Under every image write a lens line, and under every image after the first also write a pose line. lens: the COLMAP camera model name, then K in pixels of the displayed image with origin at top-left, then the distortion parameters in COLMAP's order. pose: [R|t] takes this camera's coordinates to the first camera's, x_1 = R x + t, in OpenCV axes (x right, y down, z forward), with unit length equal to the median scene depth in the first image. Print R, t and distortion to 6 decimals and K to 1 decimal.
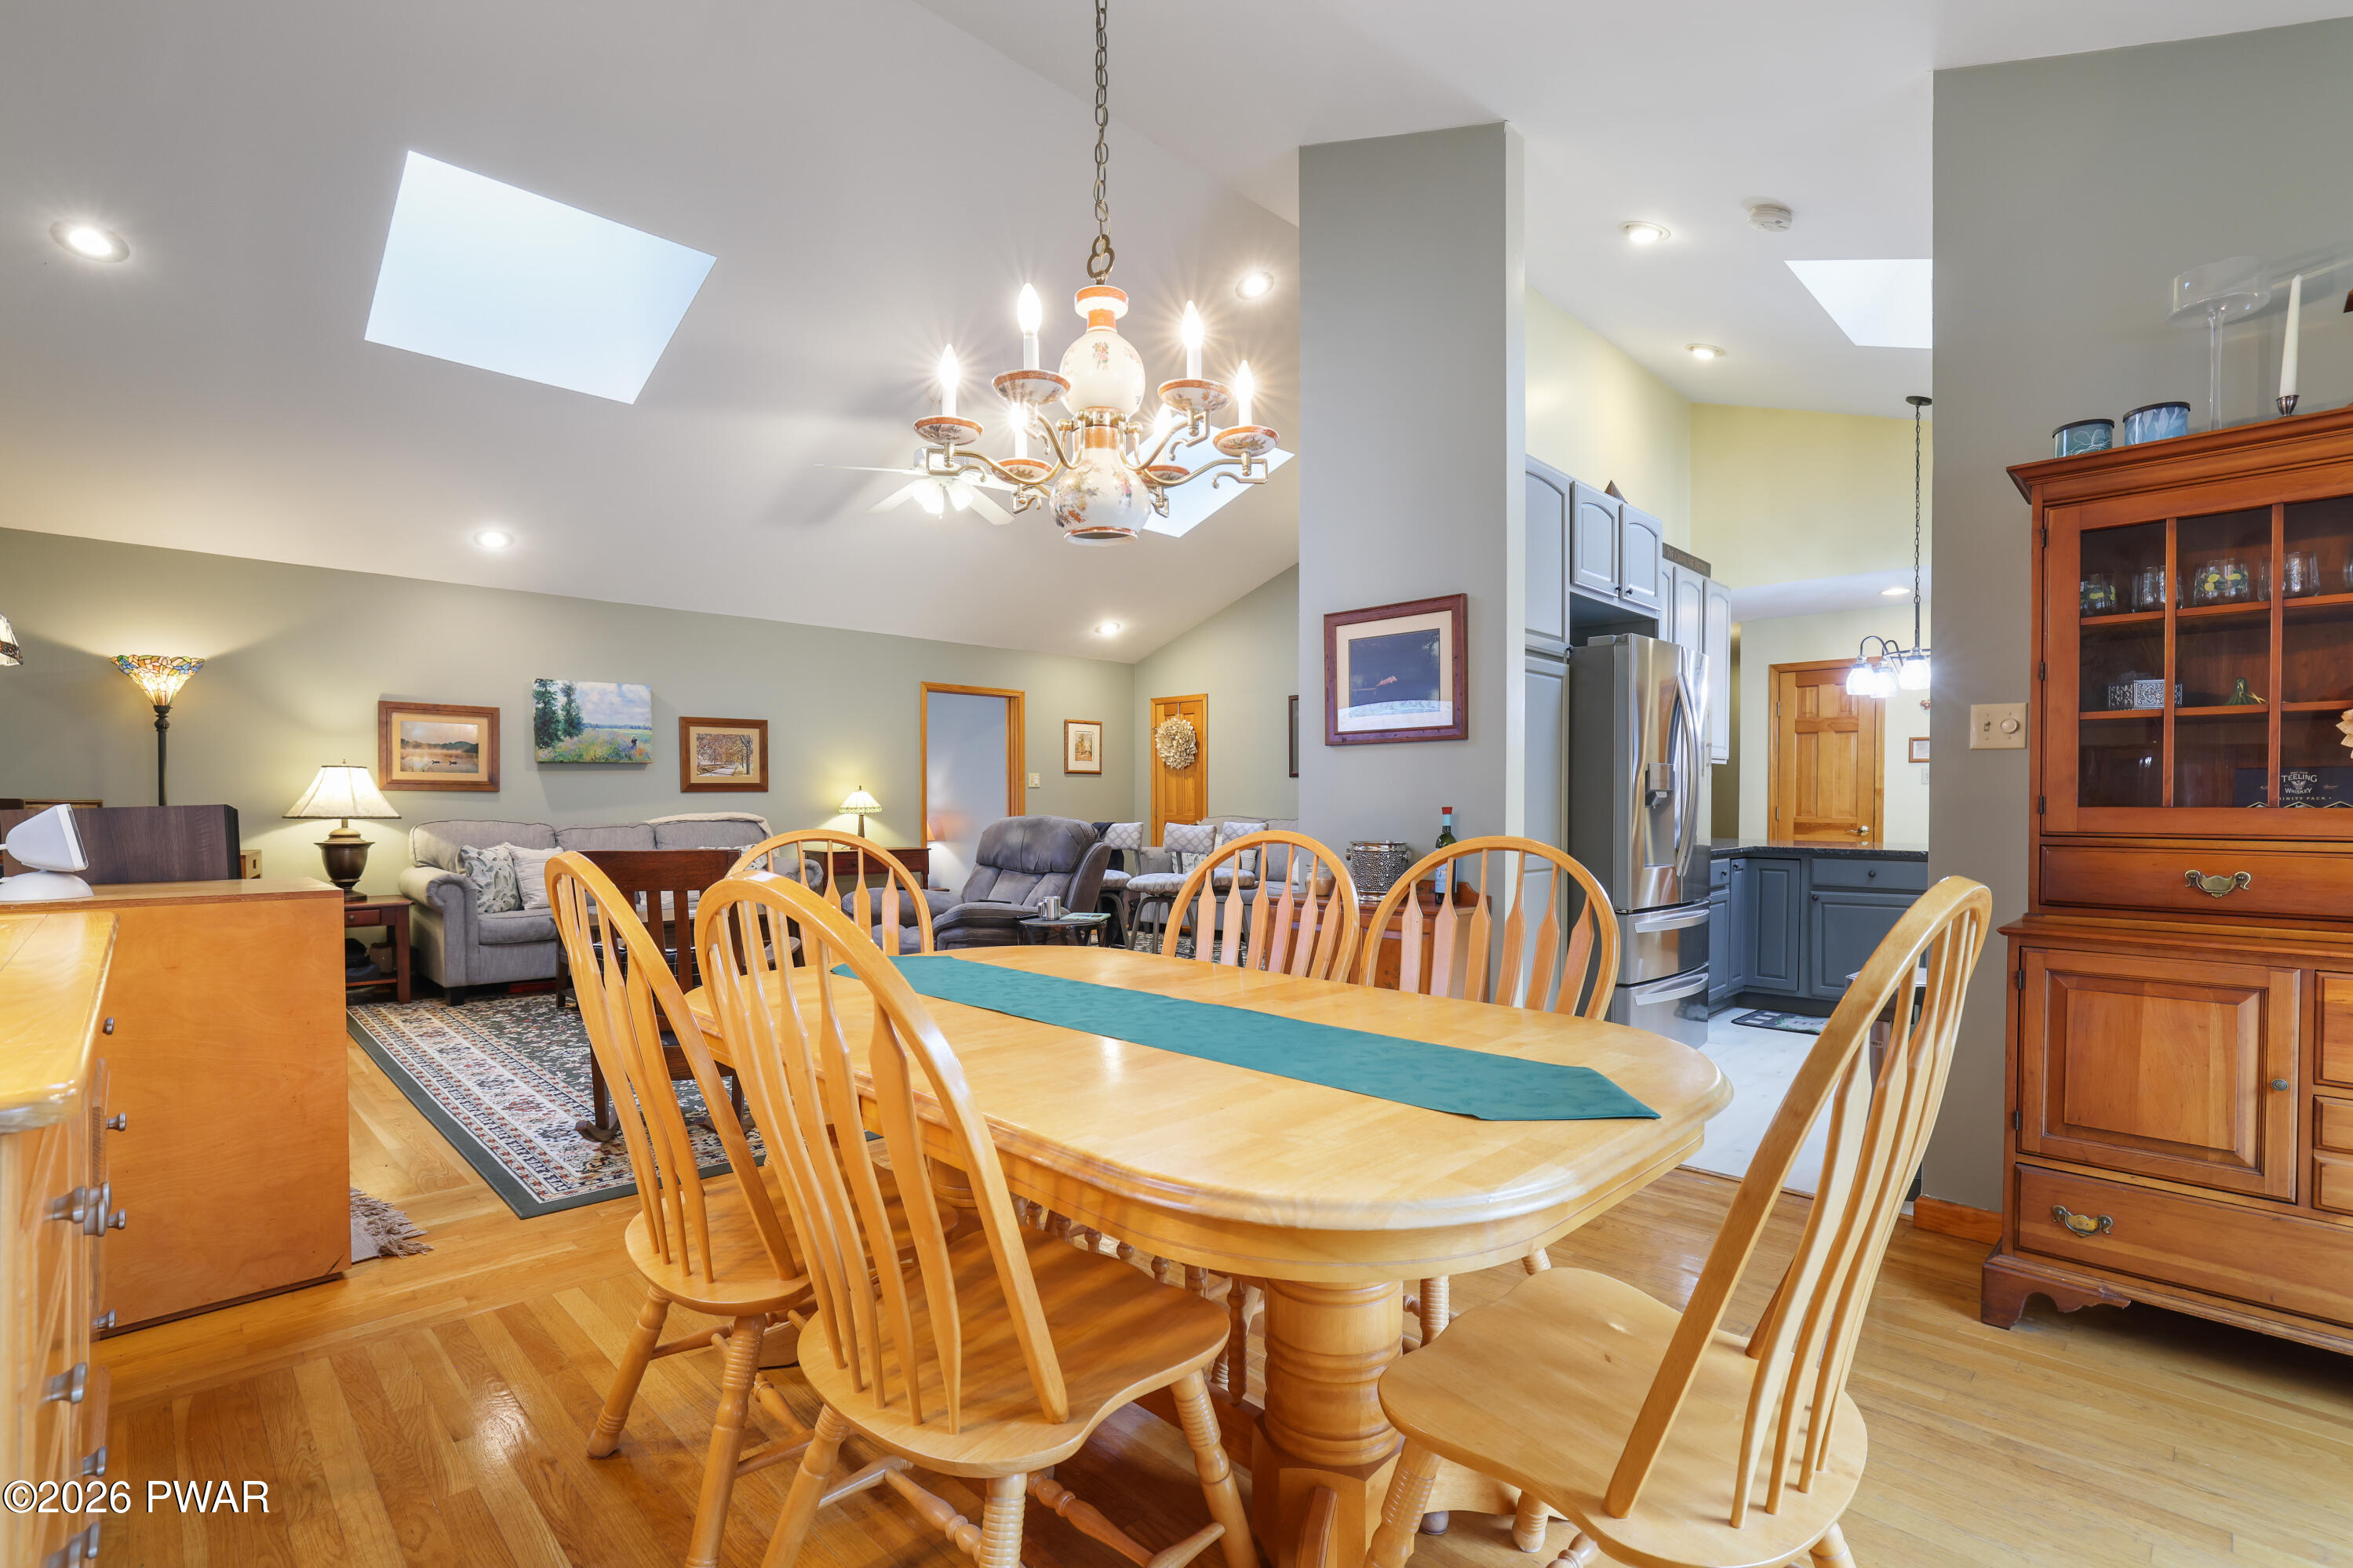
lens RADIAL K [[1095.1, 0, 1178.6], [0, 1095.1, 803.2], [0, 0, 1]] dist [-0.028312, 0.007222]
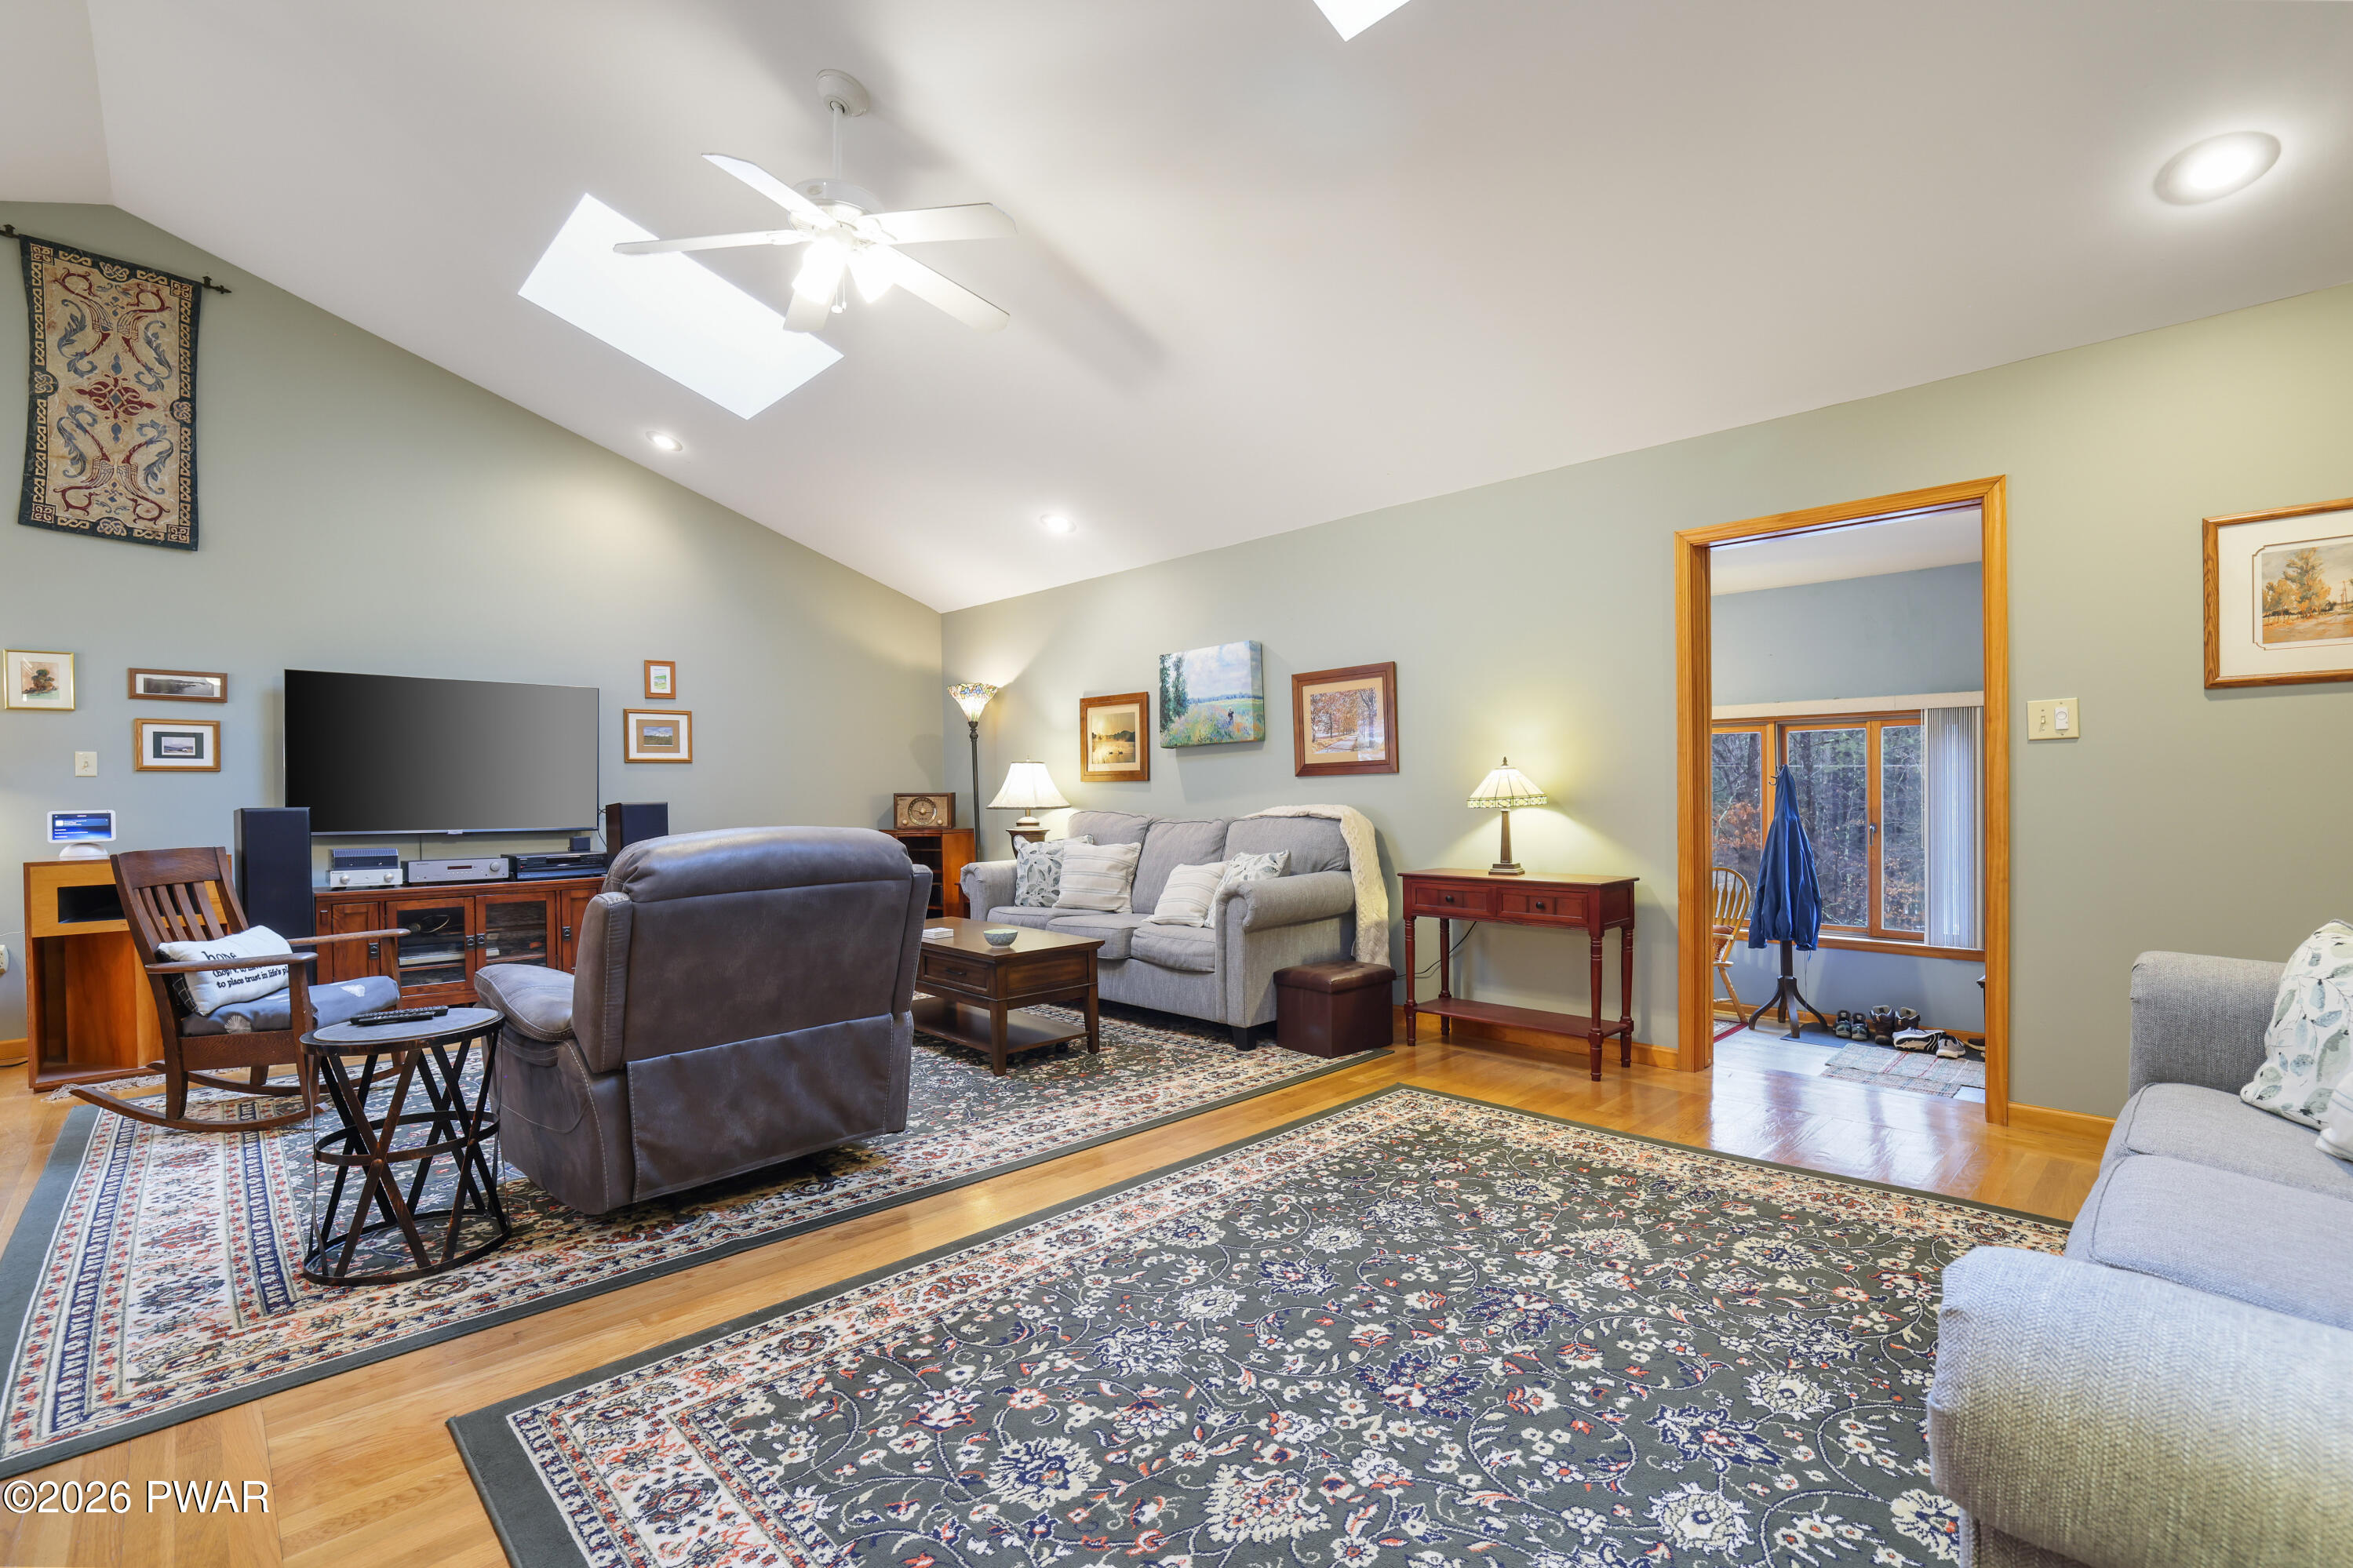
lens RADIAL K [[1095.1, 0, 1227.7], [0, 1095.1, 795.8], [0, 0, 1]] dist [-0.028312, 0.007222]
pose [[-0.014551, 0.005211, -0.999881, 0.315493], [0.013647, 0.999894, 0.005013, -0.001716], [0.999801, -0.013572, -0.014621, 1.056418]]
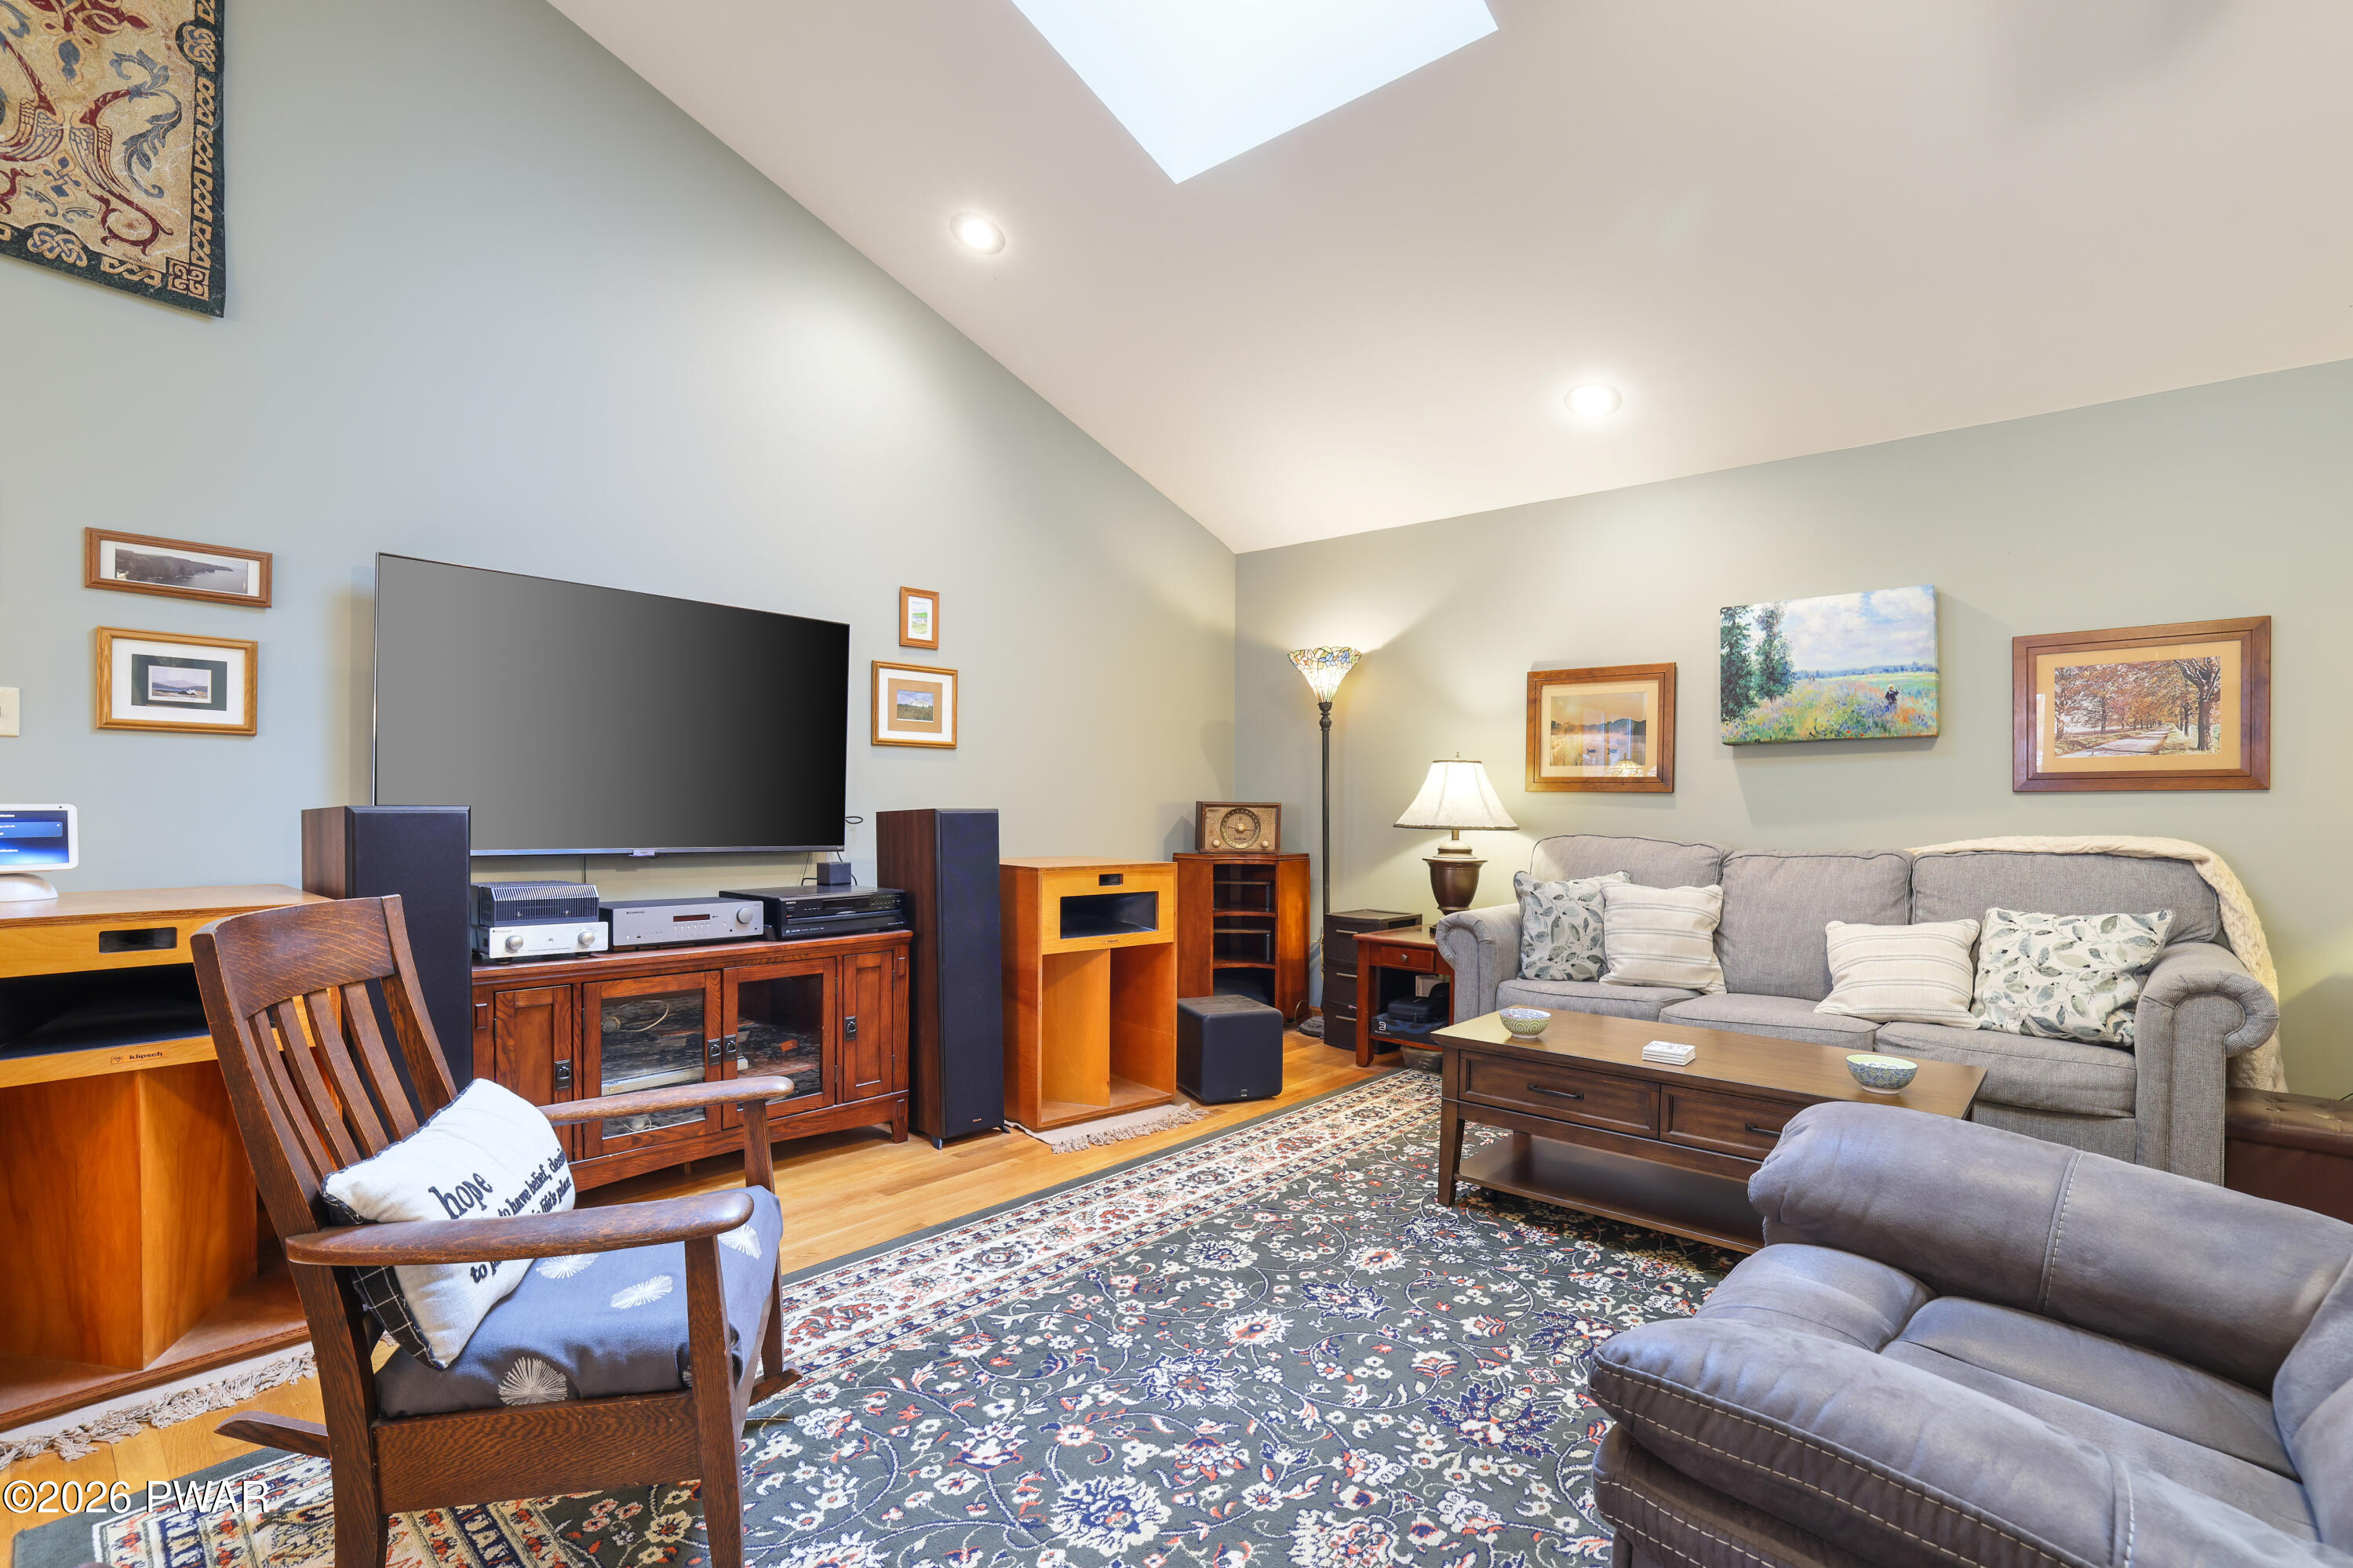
lens RADIAL K [[1095.1, 0, 1218.3], [0, 1095.1, 816.4], [0, 0, 1]] dist [-0.028312, 0.007222]
pose [[0.072744, 0.013894, -0.997254, -0.000602], [-0.008732, 0.999874, 0.013293, -0.002911], [0.997312, 0.007741, 0.072857, 0.667104]]
